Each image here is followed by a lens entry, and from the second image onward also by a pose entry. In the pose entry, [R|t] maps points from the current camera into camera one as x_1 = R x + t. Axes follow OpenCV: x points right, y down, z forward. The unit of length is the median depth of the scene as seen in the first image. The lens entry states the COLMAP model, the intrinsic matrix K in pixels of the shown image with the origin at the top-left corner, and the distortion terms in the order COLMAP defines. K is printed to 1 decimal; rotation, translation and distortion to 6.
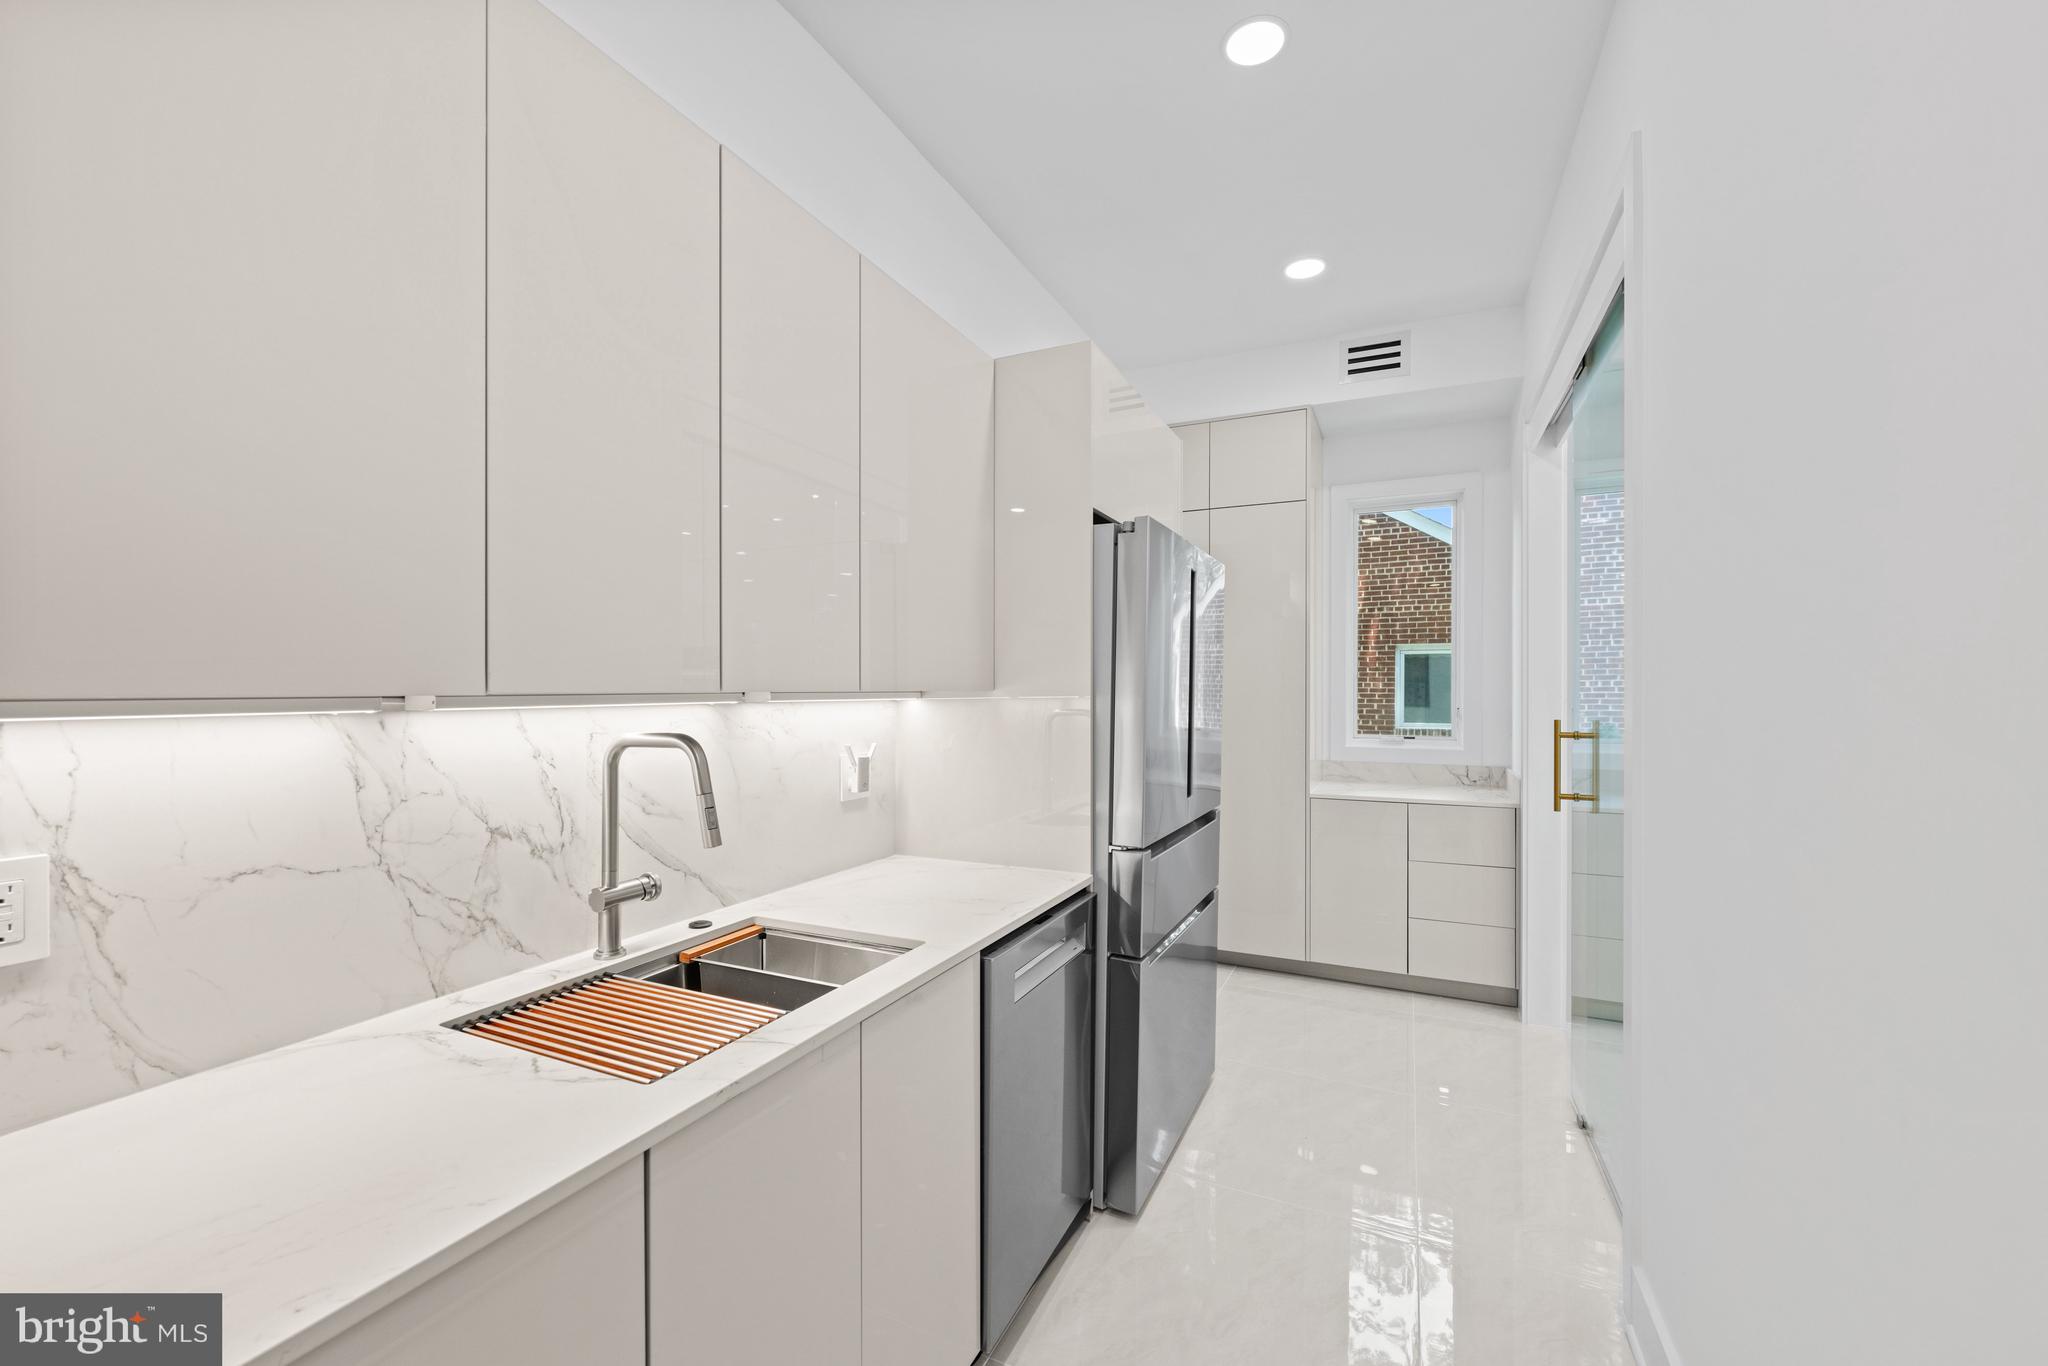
lens RADIAL K [[817.1, 0, 1008.8], [0, 817.1, 685.6], [0, 0, 1]] dist [0.003474, 0.000112]
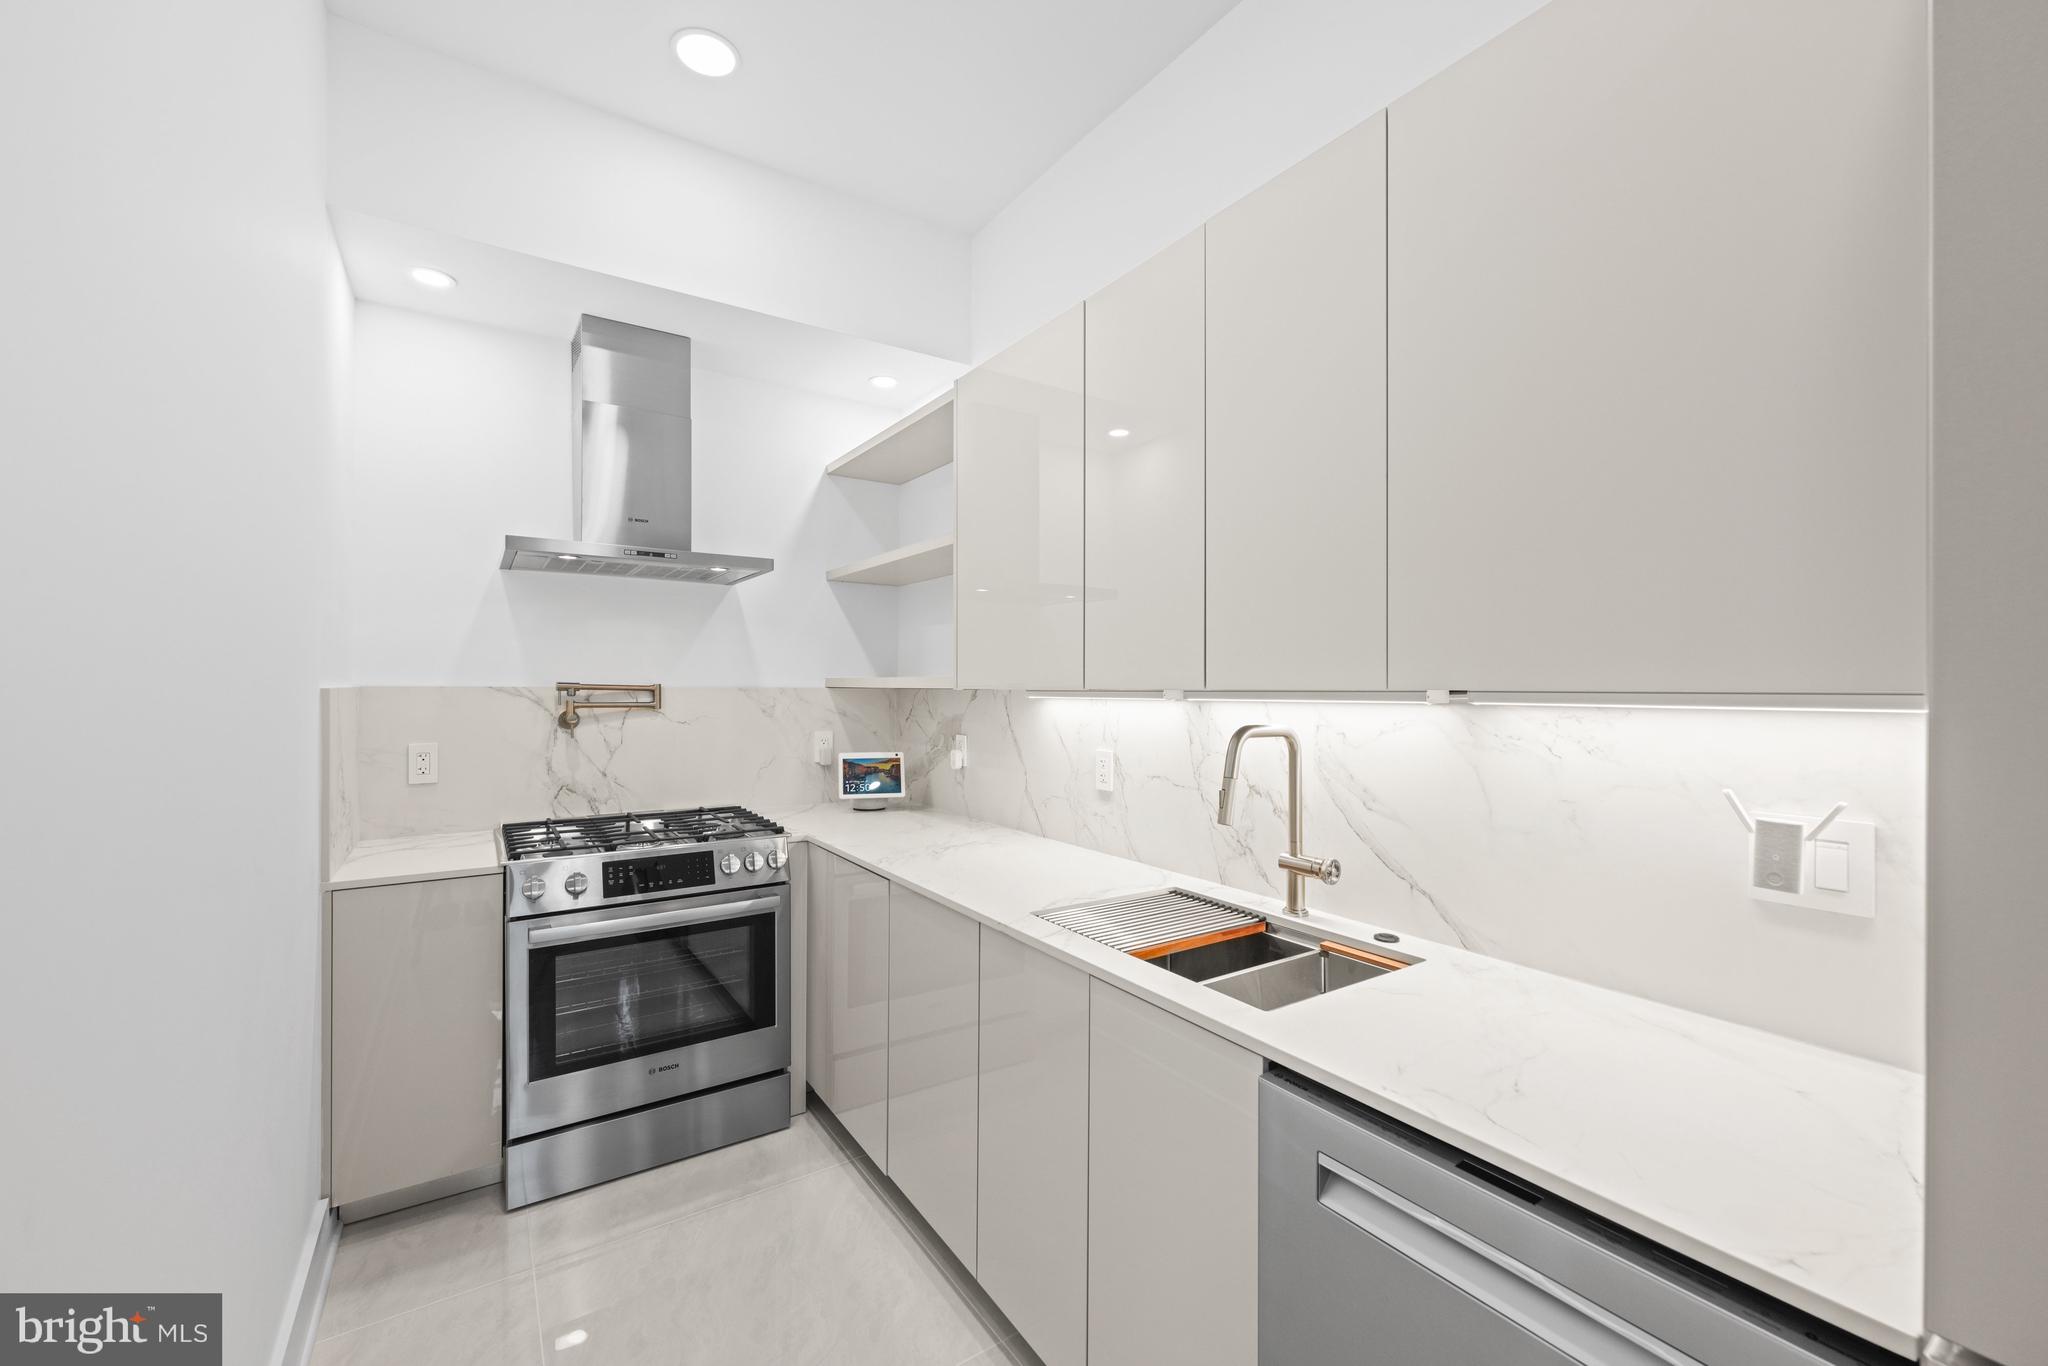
lens RADIAL K [[817.1, 0, 1003.9], [0, 817.1, 687.3], [0, 0, 1]] dist [0.003474, 0.000112]
pose [[-0.496487, 0.005360, -0.868027, 0.780726], [0.005900, 0.999979, 0.002800, -0.001012], [0.868024, -0.003731, -0.496508, 1.292812]]
